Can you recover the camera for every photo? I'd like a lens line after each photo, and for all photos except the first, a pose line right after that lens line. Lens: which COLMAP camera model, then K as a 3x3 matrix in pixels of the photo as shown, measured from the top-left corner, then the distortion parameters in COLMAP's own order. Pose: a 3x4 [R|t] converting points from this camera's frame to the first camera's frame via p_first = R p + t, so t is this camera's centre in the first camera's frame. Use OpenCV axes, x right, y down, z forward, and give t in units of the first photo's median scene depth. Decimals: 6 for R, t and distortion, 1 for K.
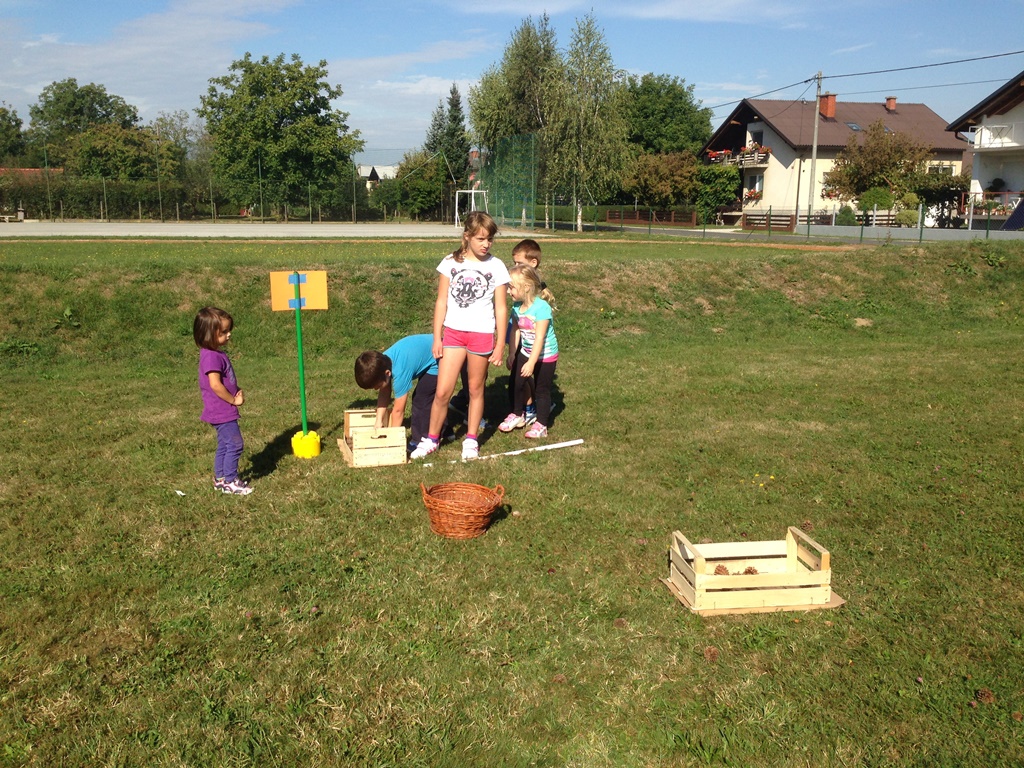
lens RADIAL K [[943.7, 0, 507.0], [0, 943.7, 405.0], [0, 0, 1]] dist [0.028931, 0.000000]
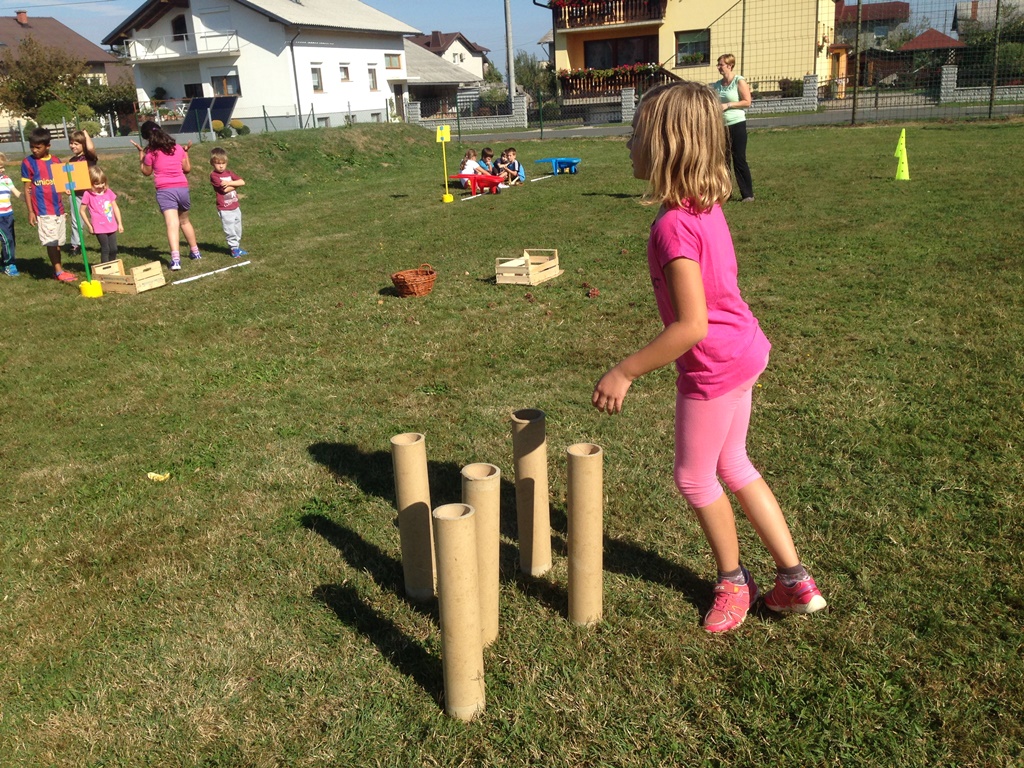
lens RADIAL K [[943.7, 0, 509.7], [0, 943.7, 395.0], [0, 0, 1]] dist [0.028931, 0.000000]
pose [[0.647645, -0.268729, 0.712980, -0.088595], [0.214577, 0.962194, 0.167747, 0.008258], [-0.731103, 0.044348, 0.680824, -0.038638]]
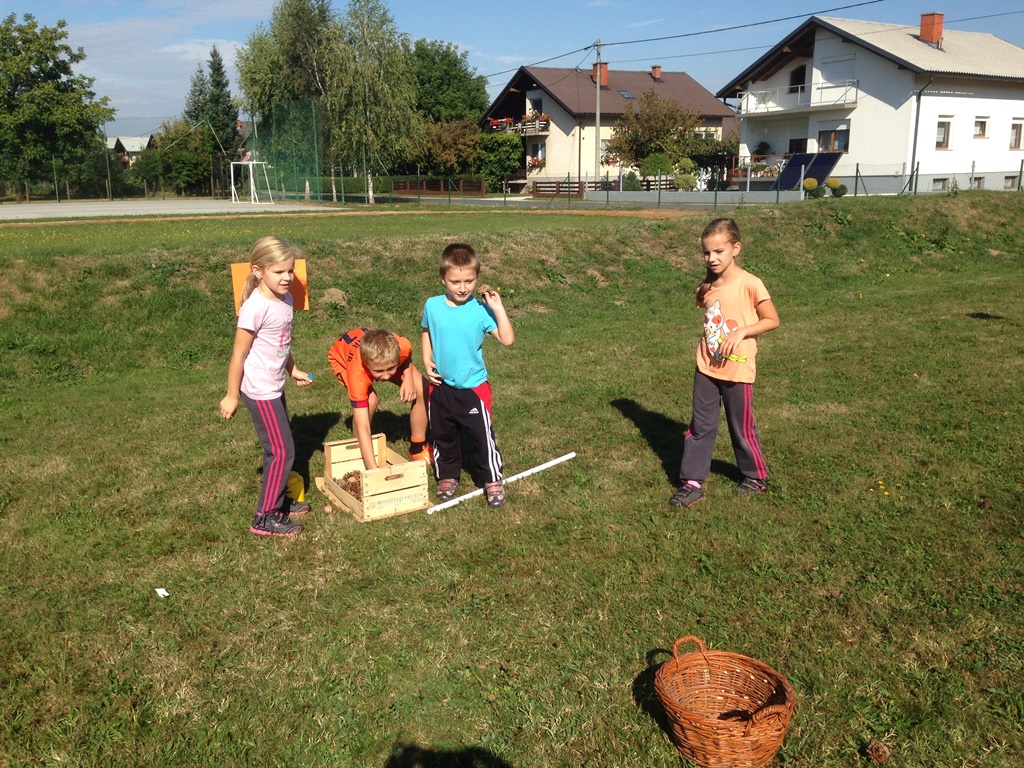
lens RADIAL K [[943.7, 0, 519.7], [0, 943.7, 404.9], [0, 0, 1]] dist [0.028931, 0.000000]
pose [[0.967033, -0.080189, 0.241696, -0.022832], [0.073140, 0.996597, 0.038013, -0.004627], [-0.243922, -0.019082, 0.969607, 0.024757]]
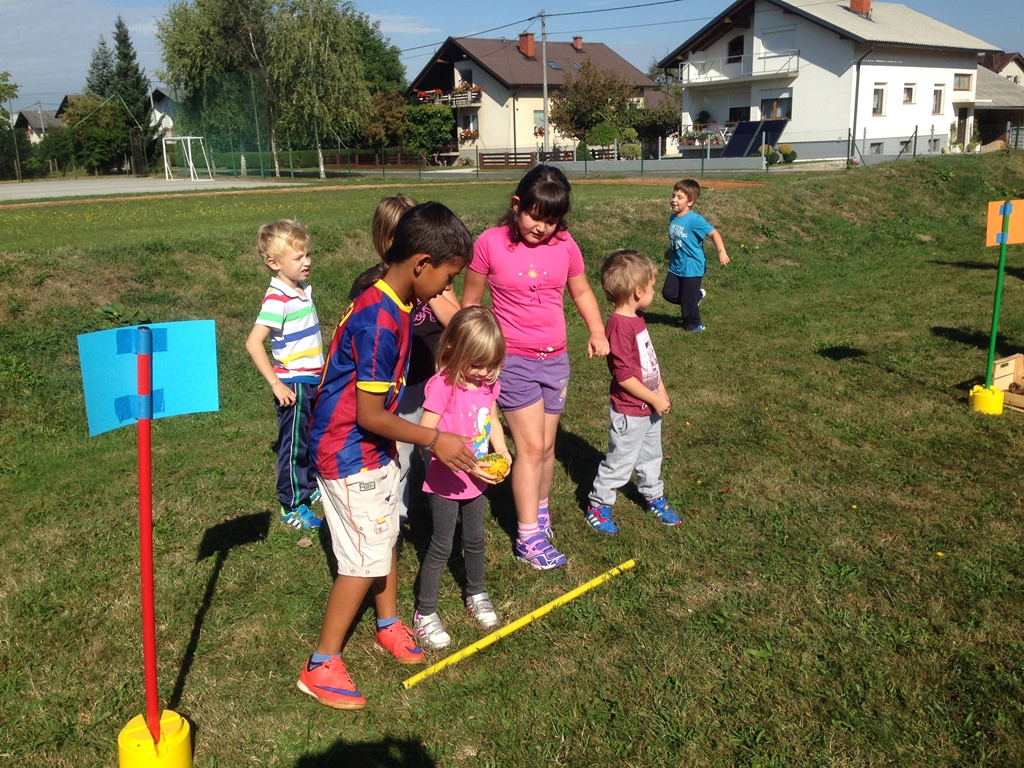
lens RADIAL K [[943.7, 0, 523.2], [0, 943.7, 402.4], [0, 0, 1]] dist [0.028931, 0.000000]
pose [[0.922514, -0.135162, 0.361524, -0.094261], [0.115928, 0.990461, 0.074484, -0.007824], [-0.368142, -0.026802, 0.929383, 0.036476]]
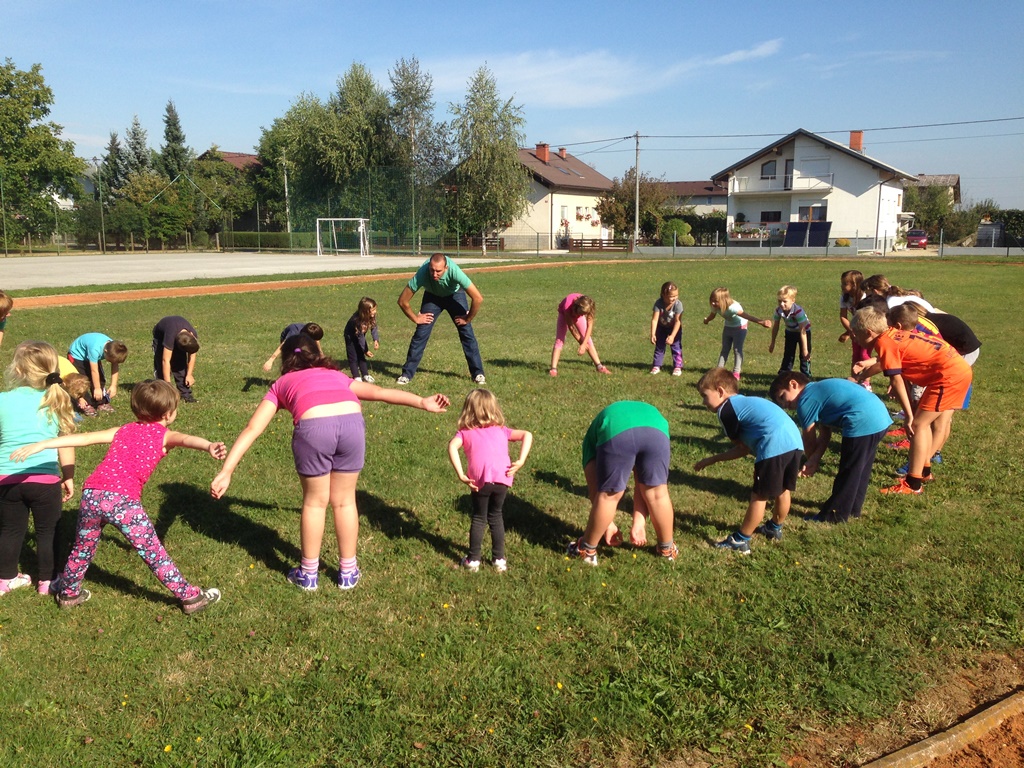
lens RADIAL K [[943.7, 0, 504.2], [0, 943.7, 388.9], [0, 0, 1]] dist [0.028931, 0.000000]
pose [[0.723845, -0.119102, 0.679606, -0.590710], [0.146404, 0.989072, 0.017401, -0.039079], [-0.674251, 0.086901, 0.733371, 0.157296]]
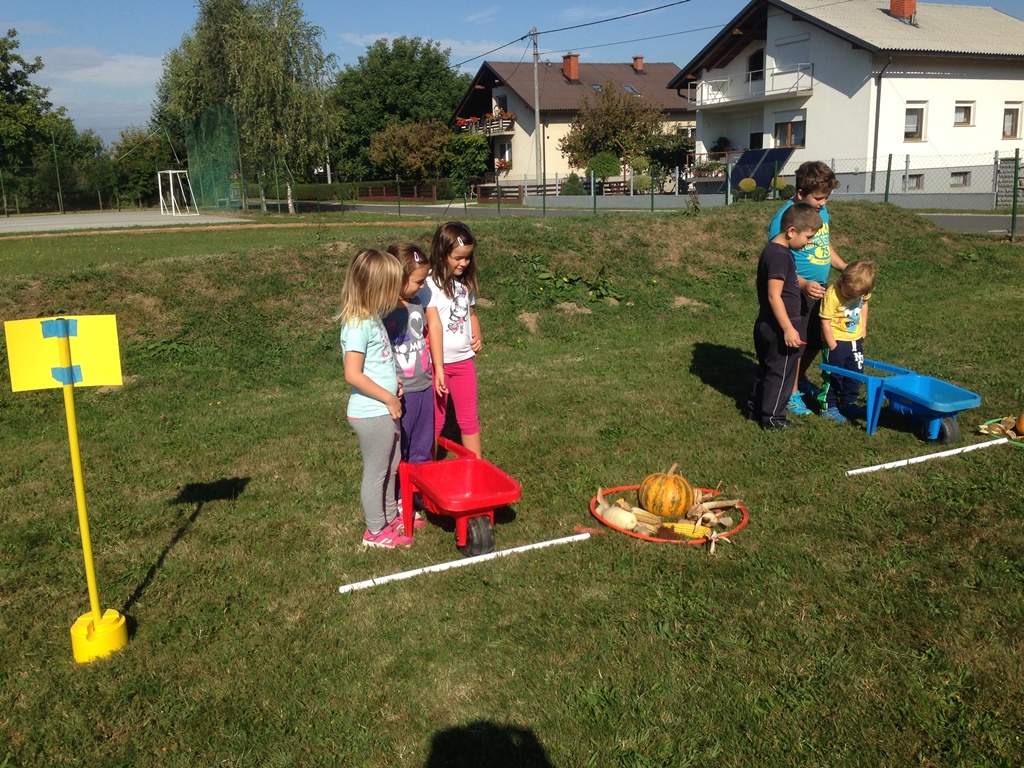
lens RADIAL K [[943.7, 0, 514.1], [0, 943.7, 382.6], [0, 0, 1]] dist [0.028931, 0.000000]
pose [[0.984658, -0.076953, 0.156611, 0.113376], [0.076344, 0.997032, 0.009908, -0.016947], [-0.156909, 0.002200, 0.987611, 0.083924]]
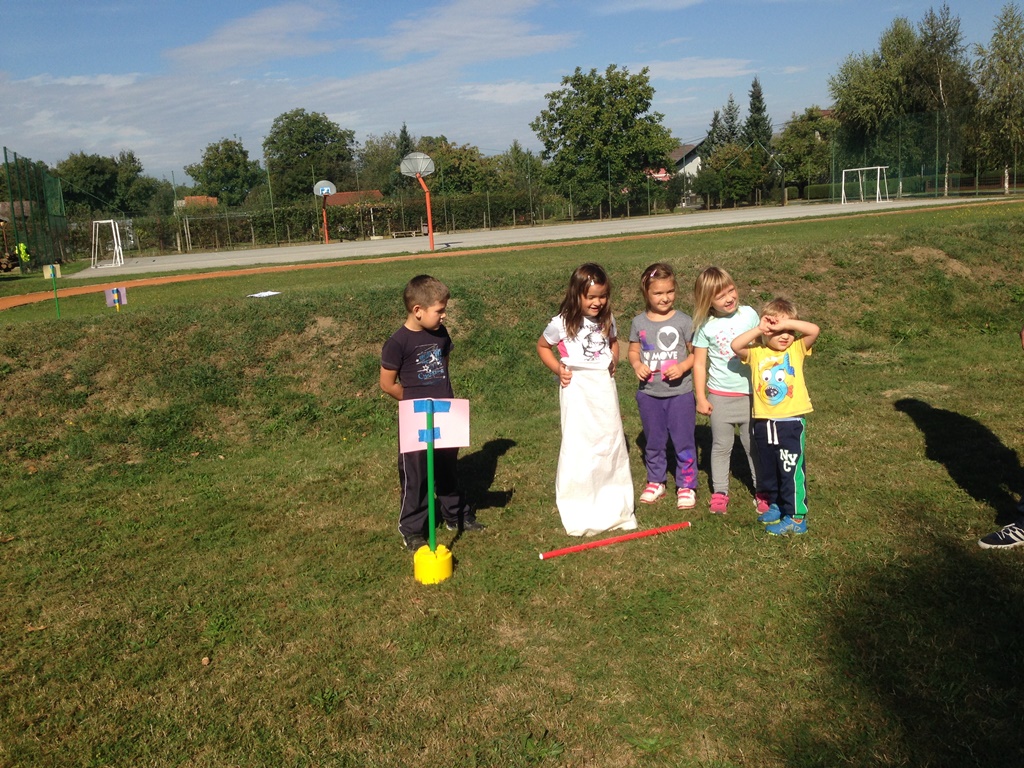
lens RADIAL K [[943.7, 0, 509.2], [0, 943.7, 402.3], [0, 0, 1]] dist [0.028931, 0.000000]
pose [[0.996635, -0.081720, -0.006314, -0.441100], [0.081684, 0.996642, -0.005770, 0.016206], [0.006765, 0.005235, 0.999963, -0.104639]]
